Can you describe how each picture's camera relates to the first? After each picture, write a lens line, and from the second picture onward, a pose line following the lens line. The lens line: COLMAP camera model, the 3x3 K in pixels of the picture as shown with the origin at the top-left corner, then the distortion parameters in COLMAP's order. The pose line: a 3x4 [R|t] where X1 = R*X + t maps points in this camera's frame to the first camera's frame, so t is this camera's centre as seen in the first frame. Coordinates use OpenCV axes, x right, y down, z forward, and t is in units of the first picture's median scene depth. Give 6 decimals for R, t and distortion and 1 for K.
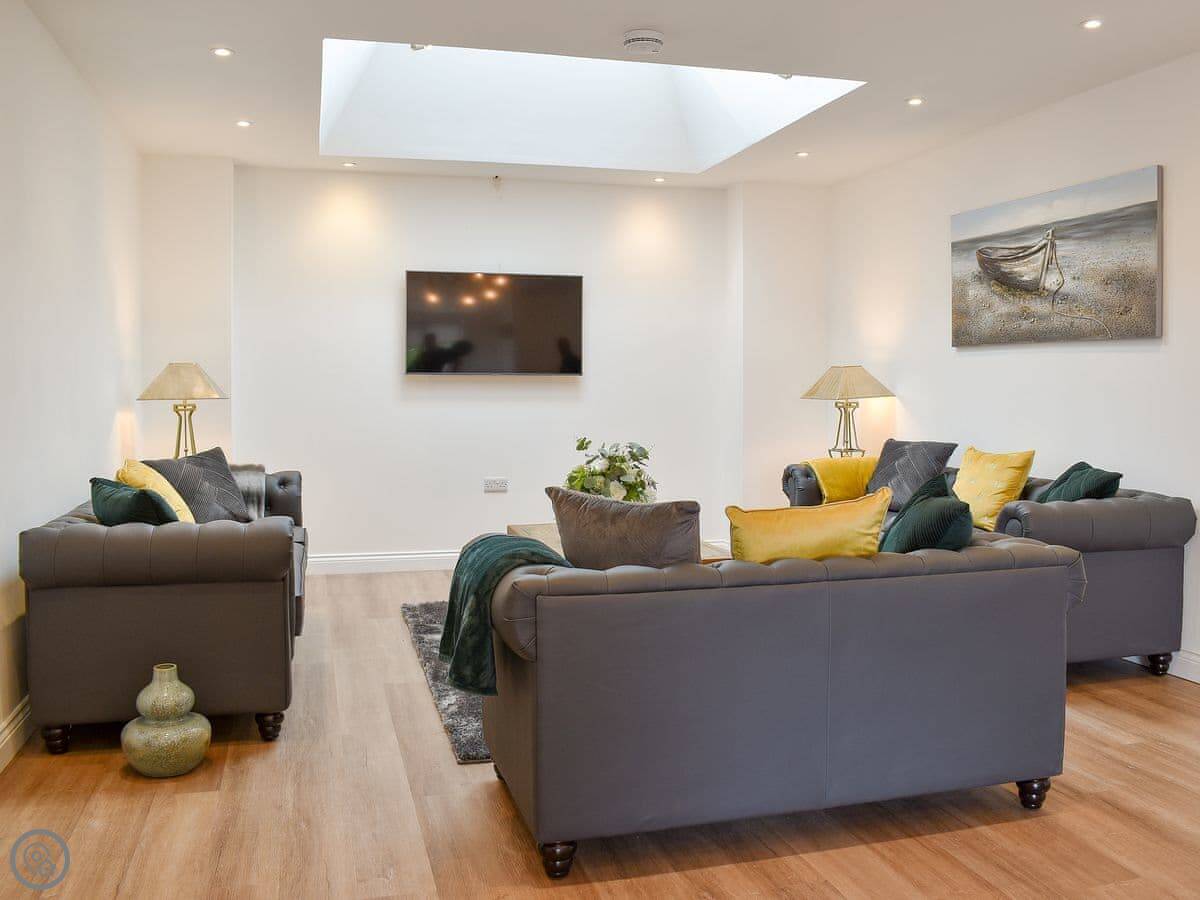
lens RADIAL K [[1065.9, 0, 602.9], [0, 1065.9, 444.6], [0, 0, 1]] dist [-0.053067, -0.014274]
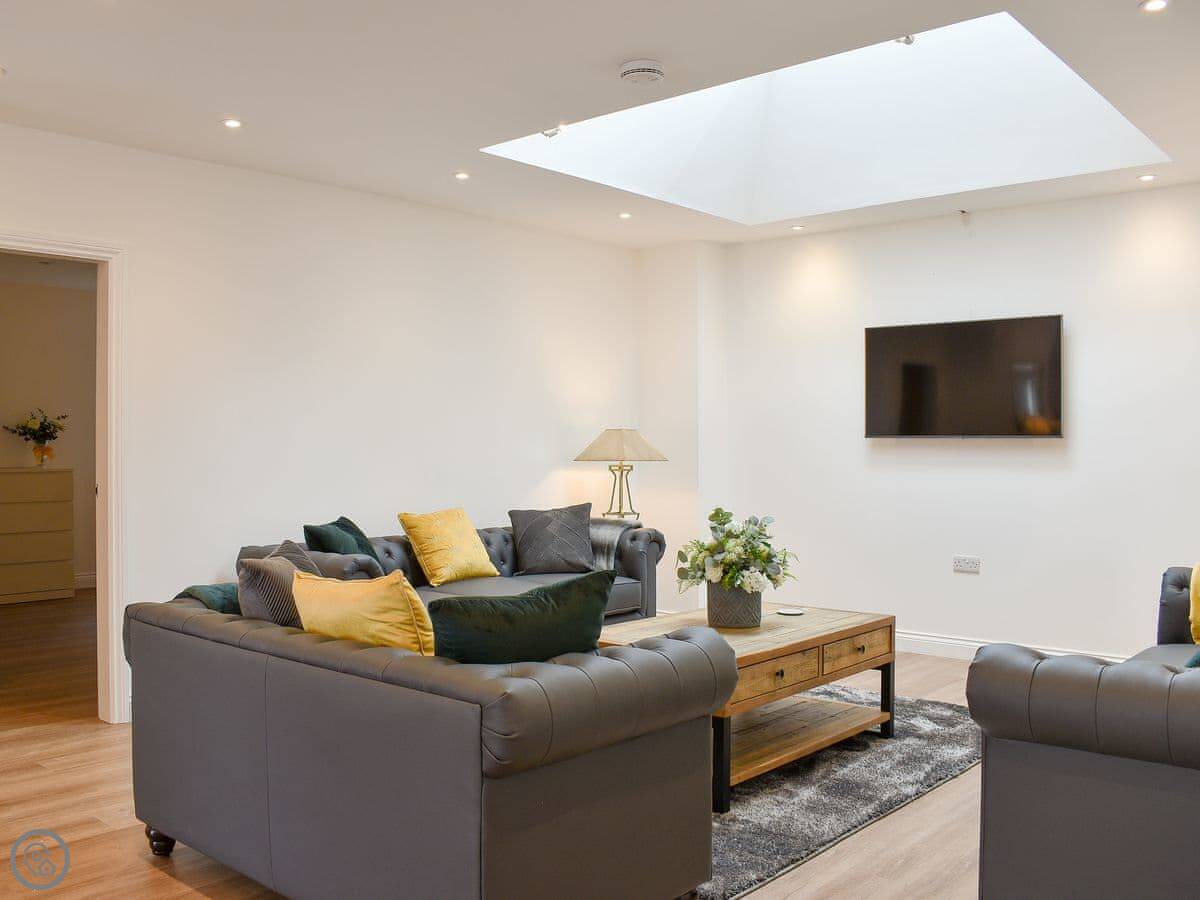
lens RADIAL K [[1065.9, 0, 602.6], [0, 1065.9, 457.3], [0, 0, 1]] dist [-0.053067, -0.014274]
pose [[0.555703, 0.008802, -0.831334, 0.494521], [-0.047456, 0.998649, -0.021149, -0.018622], [0.830025, 0.051204, 0.555370, 0.300633]]
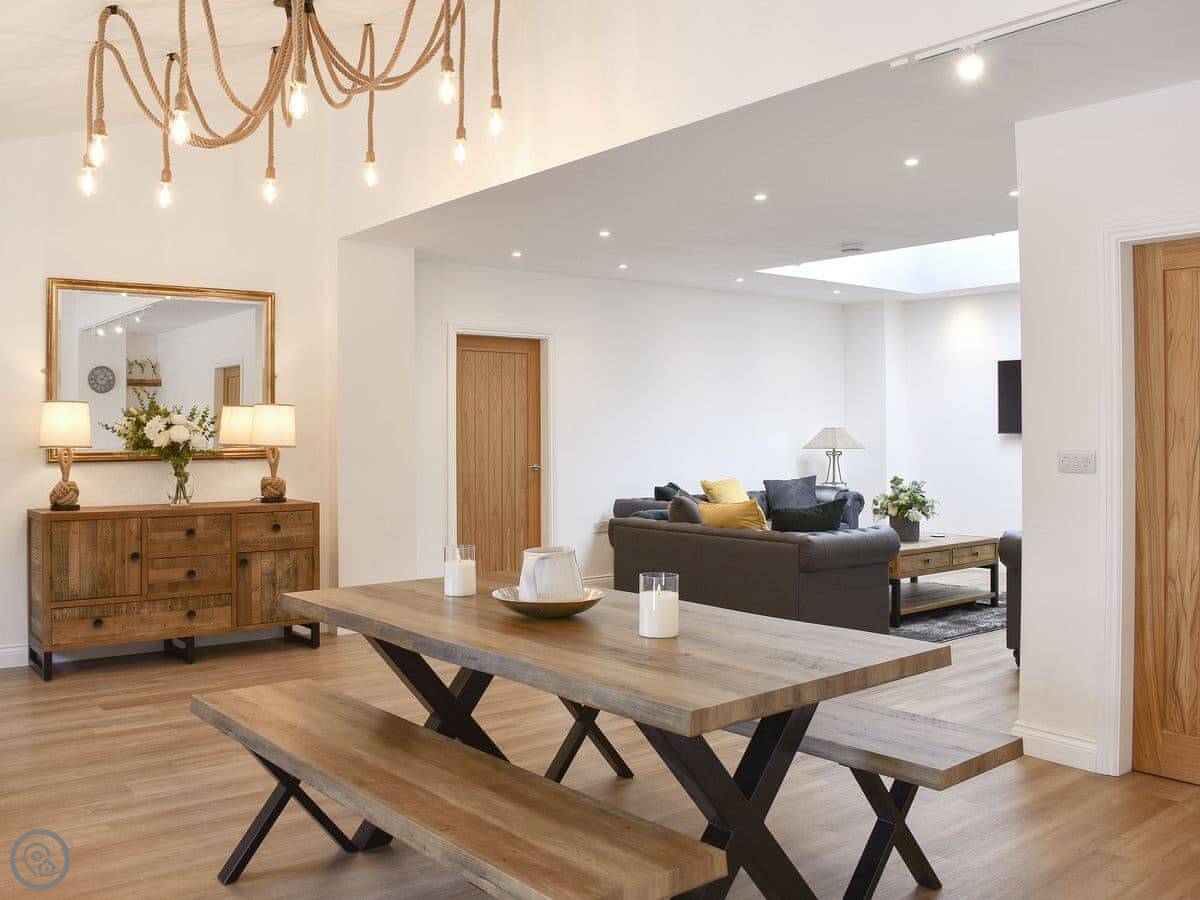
lens RADIAL K [[1065.9, 0, 598.1], [0, 1065.9, 440.4], [0, 0, 1]] dist [-0.053067, -0.014274]
pose [[0.398460, 0.008250, -0.917148, 0.948719], [-0.047538, 0.998801, -0.011669, -0.015107], [0.915953, 0.048249, 0.398375, -0.056966]]
